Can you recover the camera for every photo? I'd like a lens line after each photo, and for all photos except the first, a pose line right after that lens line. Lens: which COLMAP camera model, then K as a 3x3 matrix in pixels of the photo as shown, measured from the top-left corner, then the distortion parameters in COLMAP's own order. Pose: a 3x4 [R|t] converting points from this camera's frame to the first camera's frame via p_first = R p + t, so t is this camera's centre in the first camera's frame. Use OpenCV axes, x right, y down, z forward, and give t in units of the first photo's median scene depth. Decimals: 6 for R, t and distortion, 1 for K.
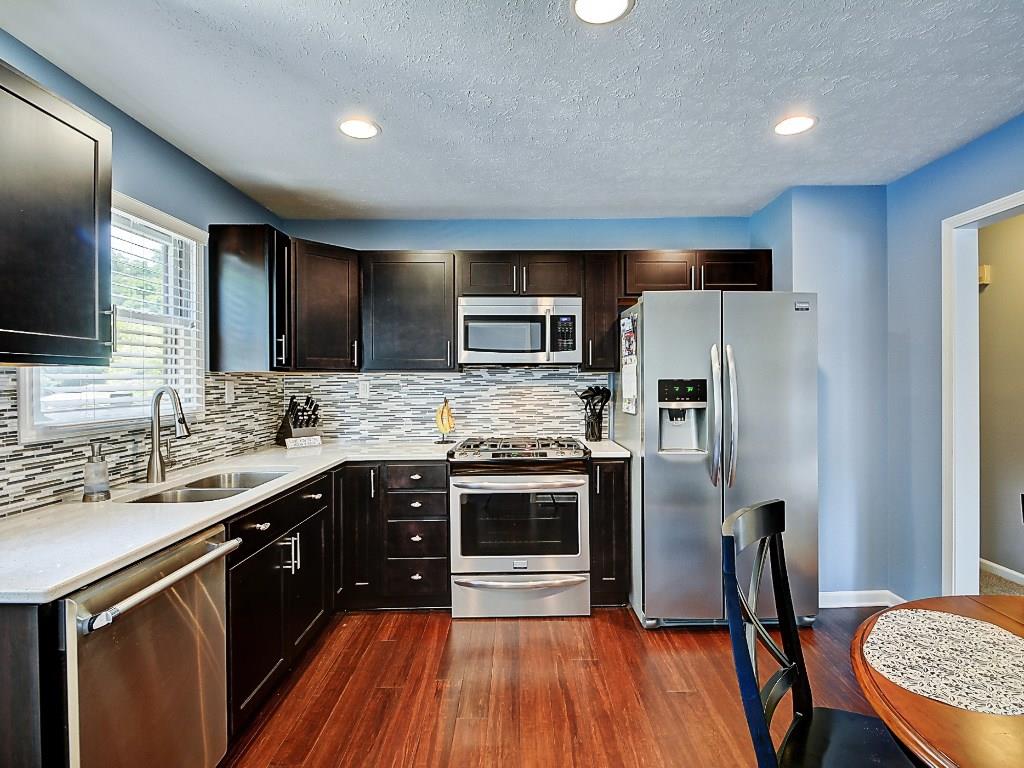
lens RADIAL K [[509.7, 0, 515.4], [0, 509.7, 382.5], [0, 0, 1]] dist [0.003817, -0.000060]
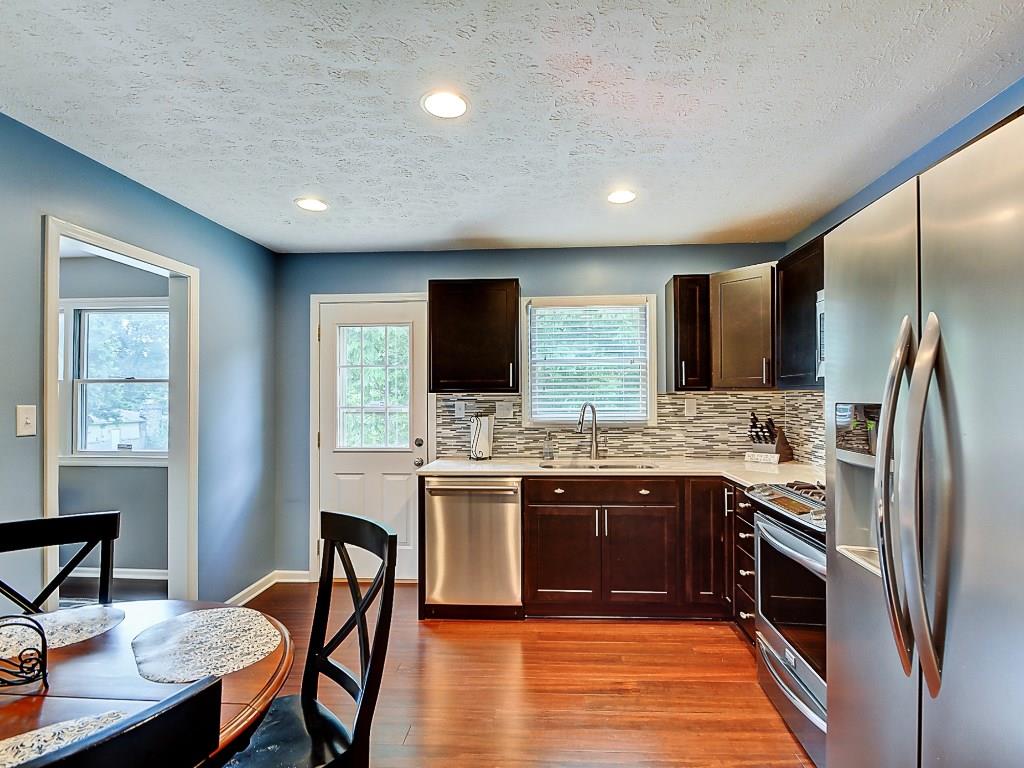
lens RADIAL K [[507.2, 0, 524.0], [0, 507.2, 391.9], [0, 0, 1]] dist [0.002636, -0.000218]
pose [[-0.053388, -0.004859, -0.998562, 0.734871], [0.000968, 0.999987, -0.004918, -0.014506], [0.998573, -0.001229, -0.053383, 0.651419]]
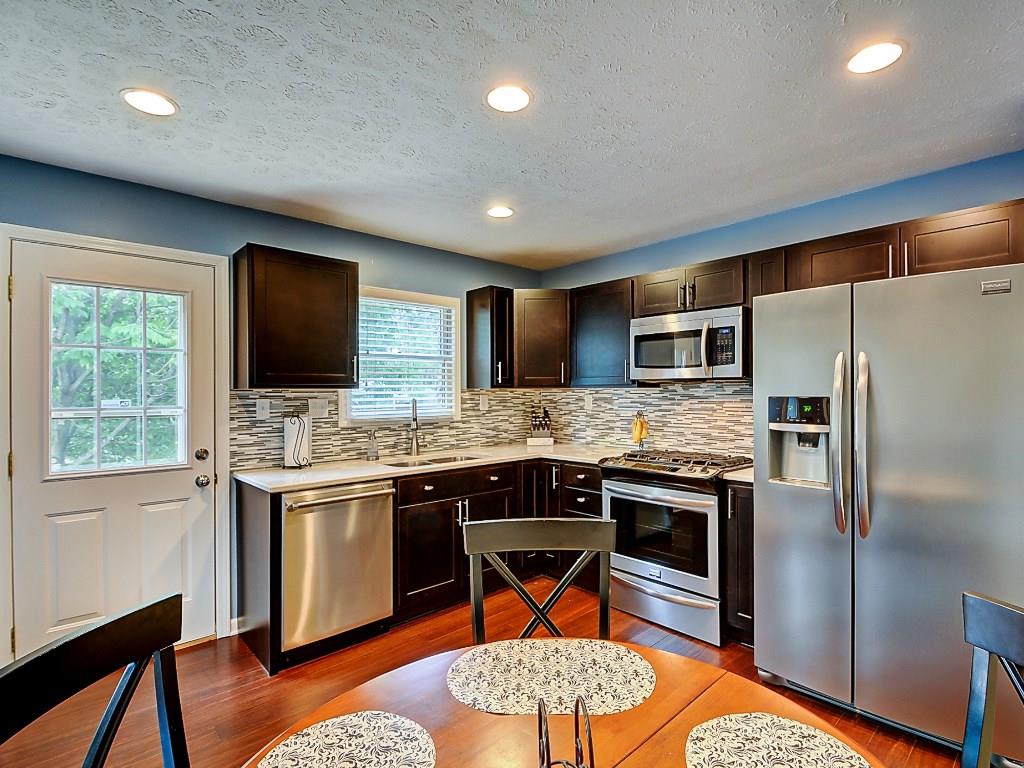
lens RADIAL K [[507.2, 0, 524.0], [0, 507.2, 391.9], [0, 0, 1]] dist [0.002636, -0.000218]
pose [[0.680254, 0.001847, -0.732974, 0.580370], [-0.001269, 0.999998, 0.001342, -0.013631], [0.732975, 0.000017, 0.680255, 0.098269]]
